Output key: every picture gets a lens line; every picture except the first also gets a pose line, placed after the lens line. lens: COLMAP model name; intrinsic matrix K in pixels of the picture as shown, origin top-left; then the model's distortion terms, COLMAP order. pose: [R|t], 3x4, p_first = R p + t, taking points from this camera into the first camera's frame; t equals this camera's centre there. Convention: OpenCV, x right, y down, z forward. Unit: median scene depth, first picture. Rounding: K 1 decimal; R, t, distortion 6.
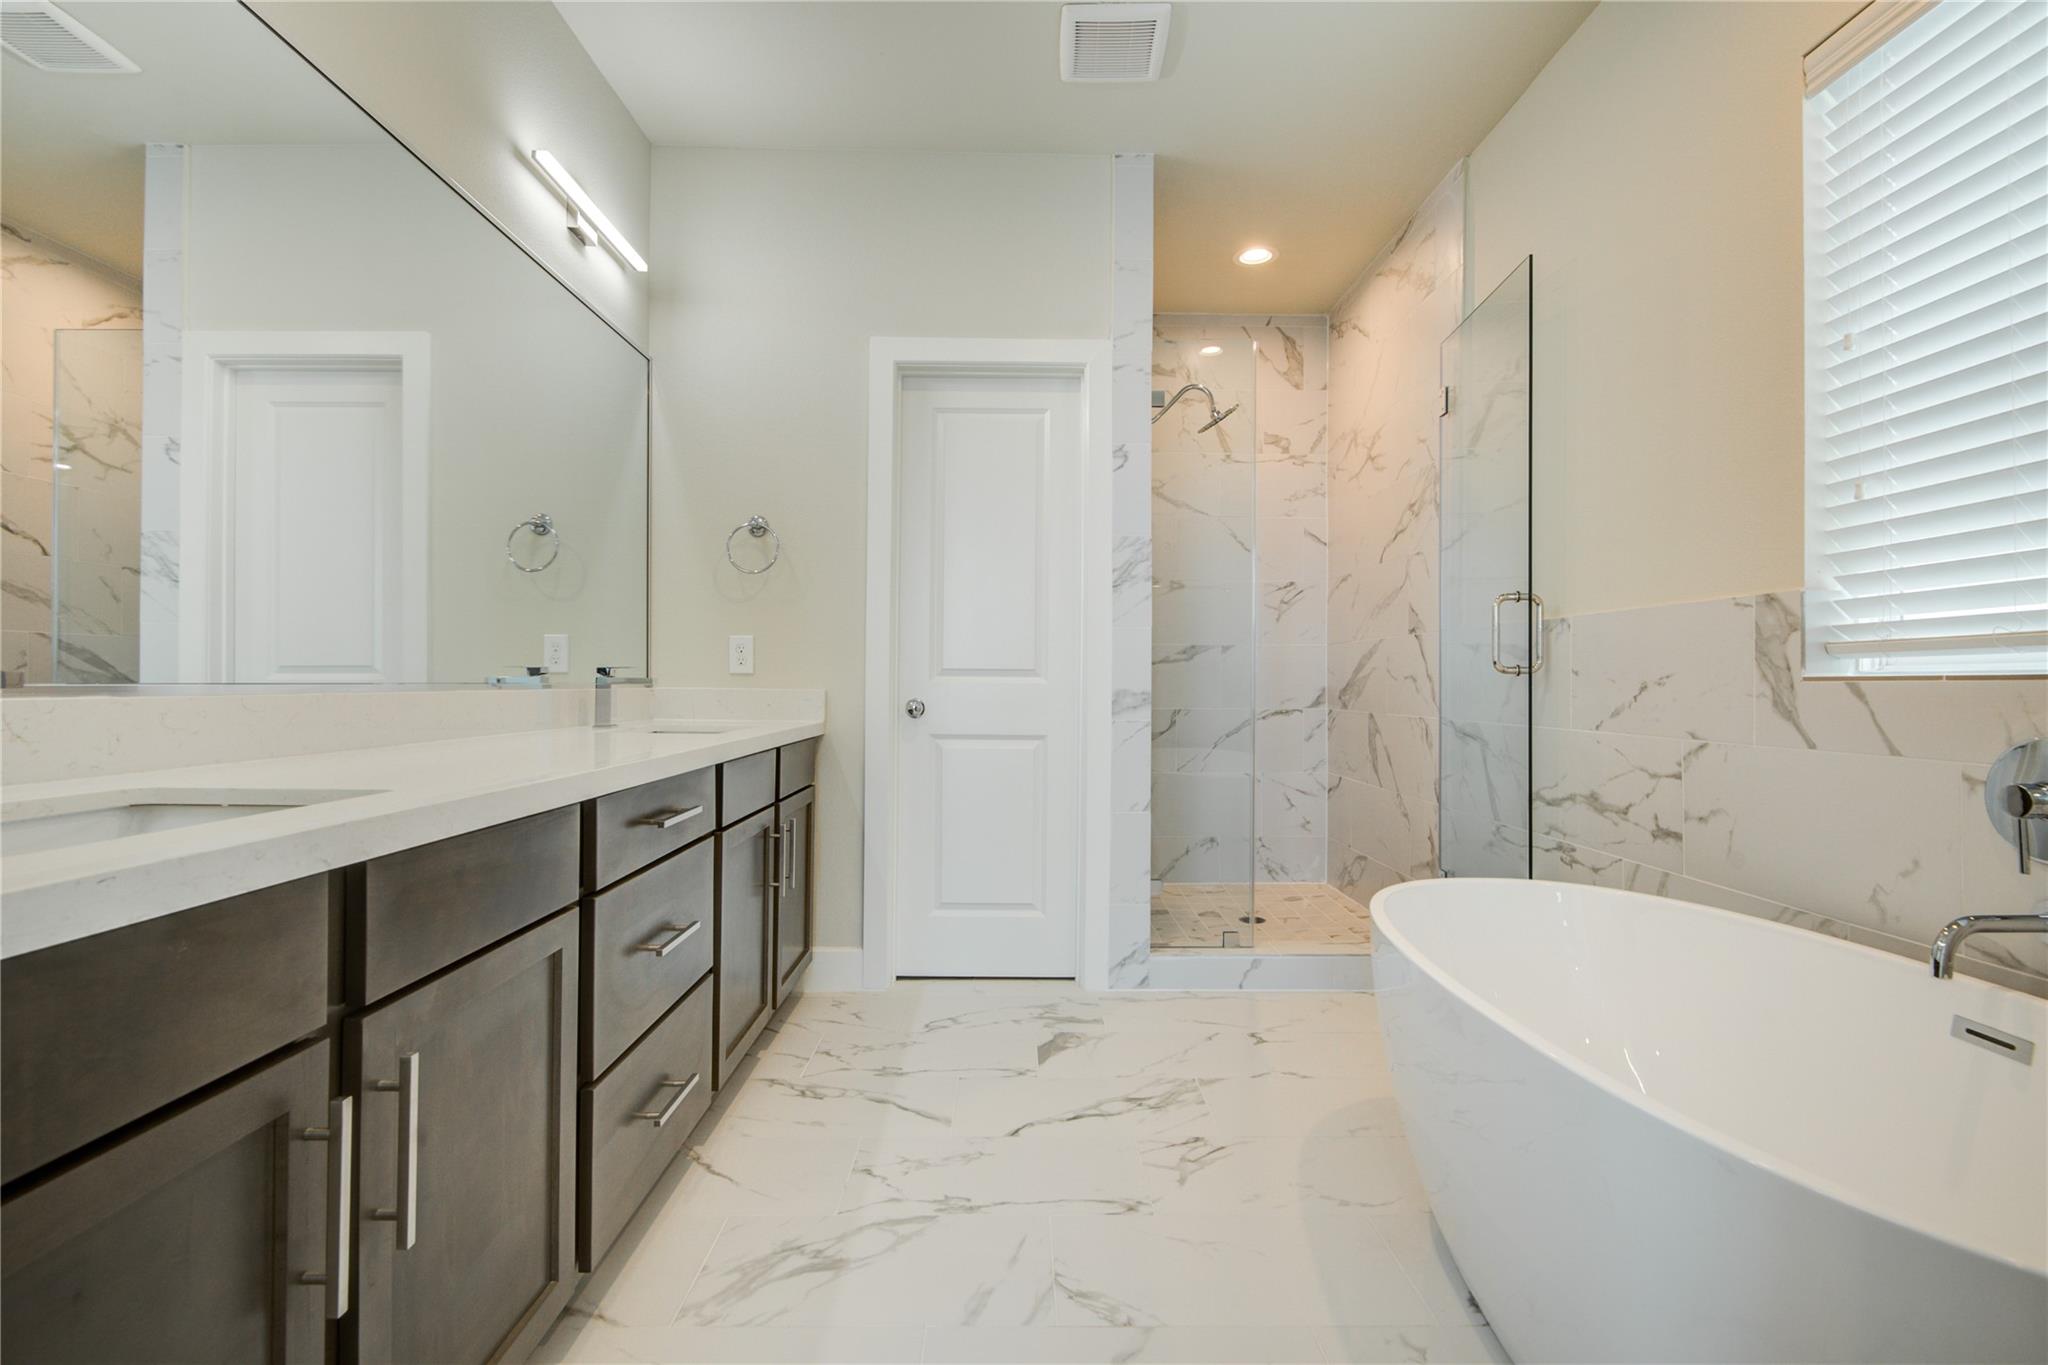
lens RADIAL K [[922.3, 0, 1029.0], [0, 922.3, 686.3], [0, 0, 1]] dist [0.018605, -0.014078]
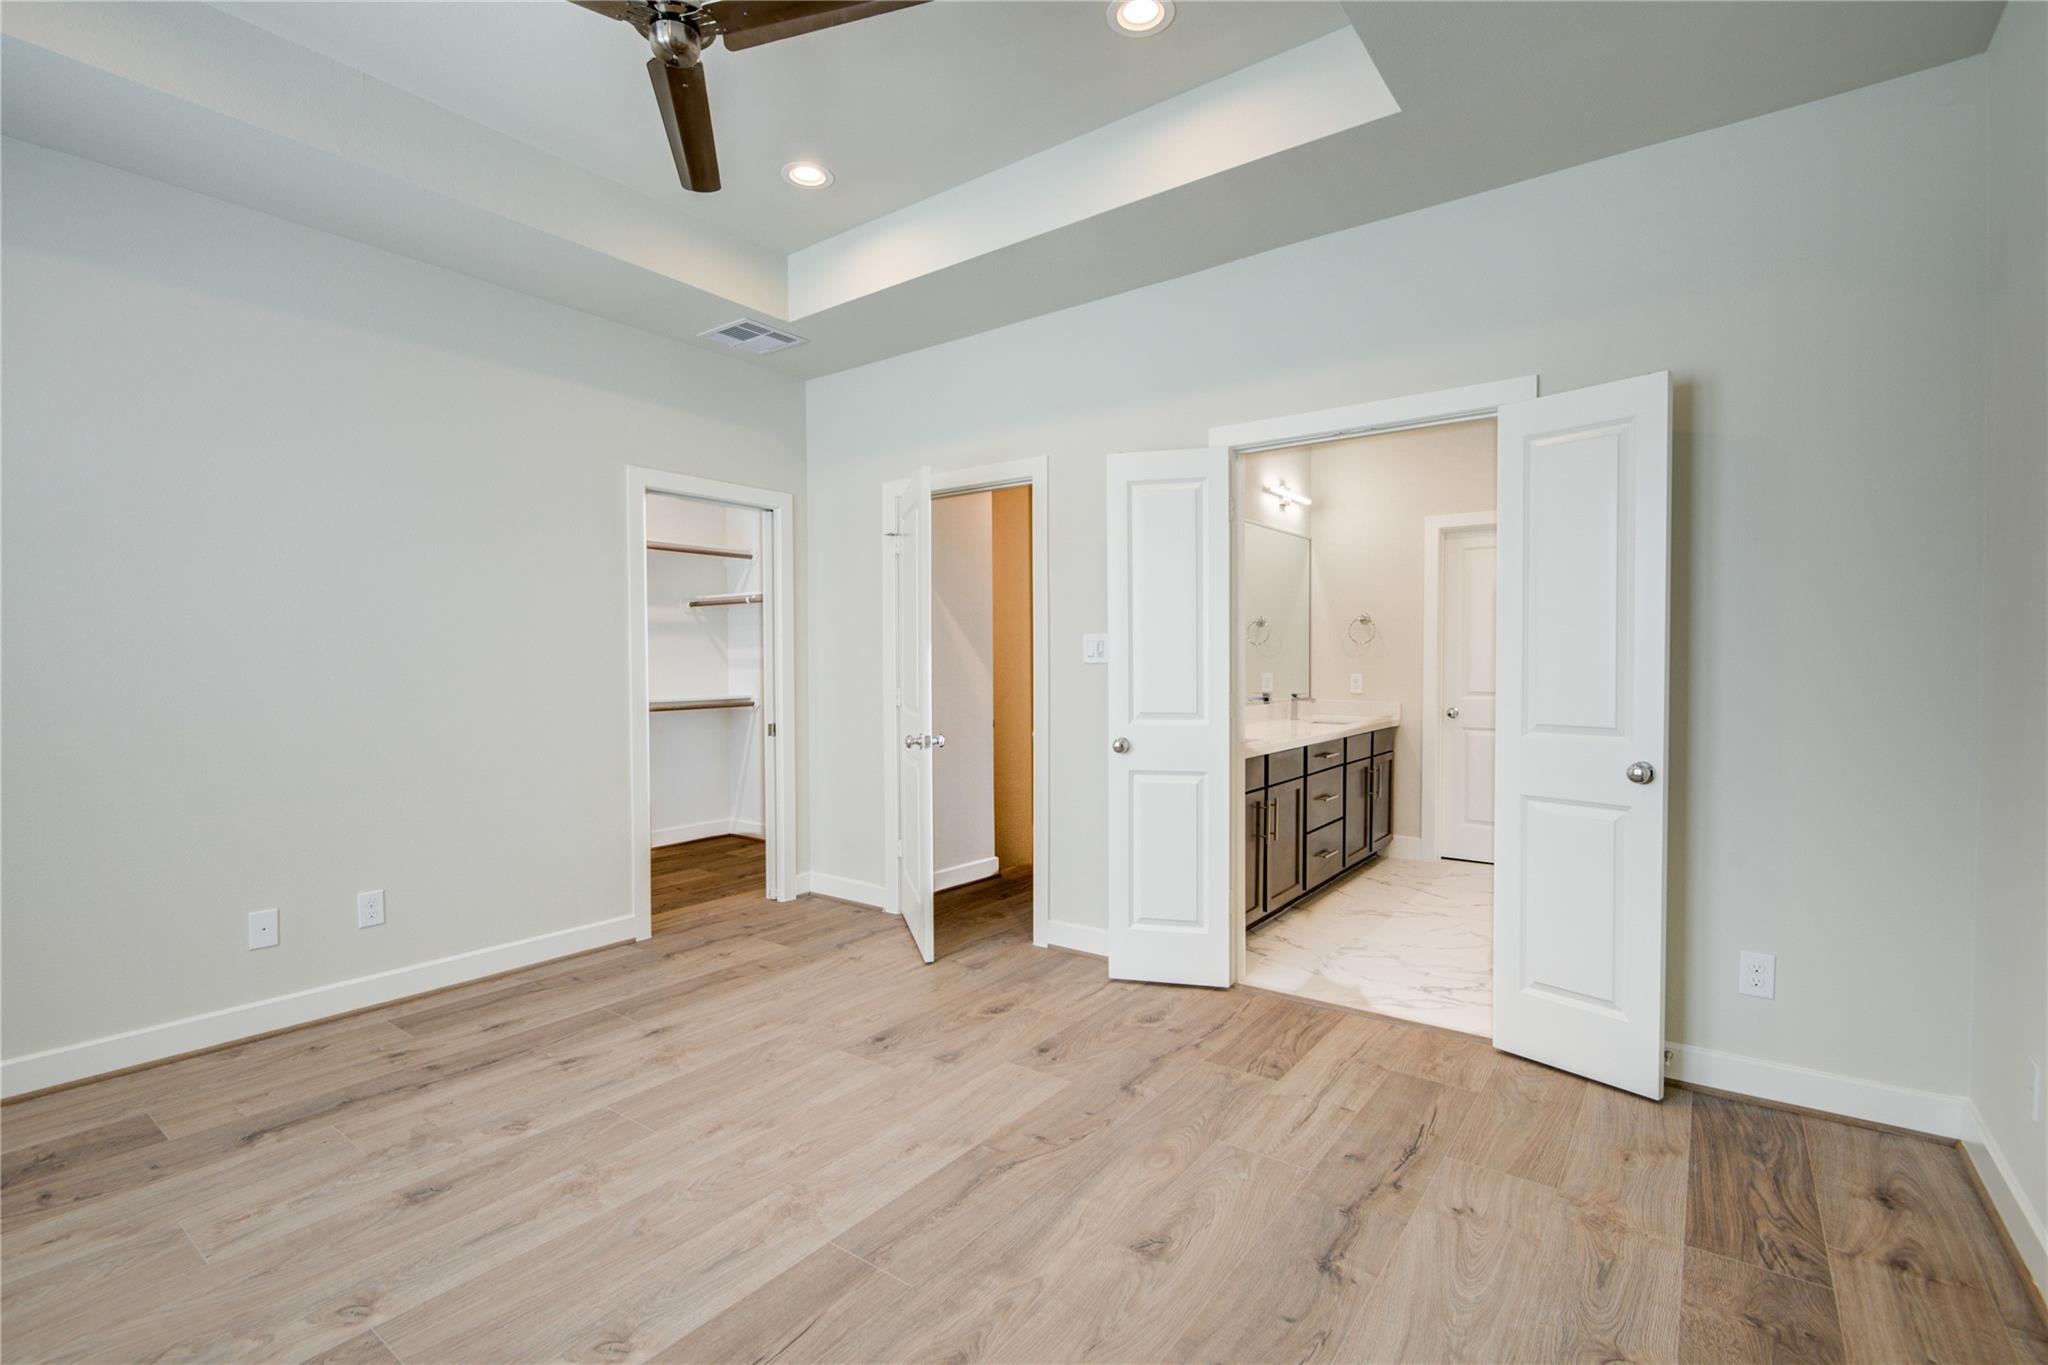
lens RADIAL K [[922.3, 0, 1029.0], [0, 922.3, 686.3], [0, 0, 1]] dist [0.018605, -0.014078]
pose [[0.794498, 0.006115, -0.607236, 0.413565], [0.009467, 0.999703, 0.022454, -0.098345], [0.607193, -0.023588, 0.794204, -1.235976]]
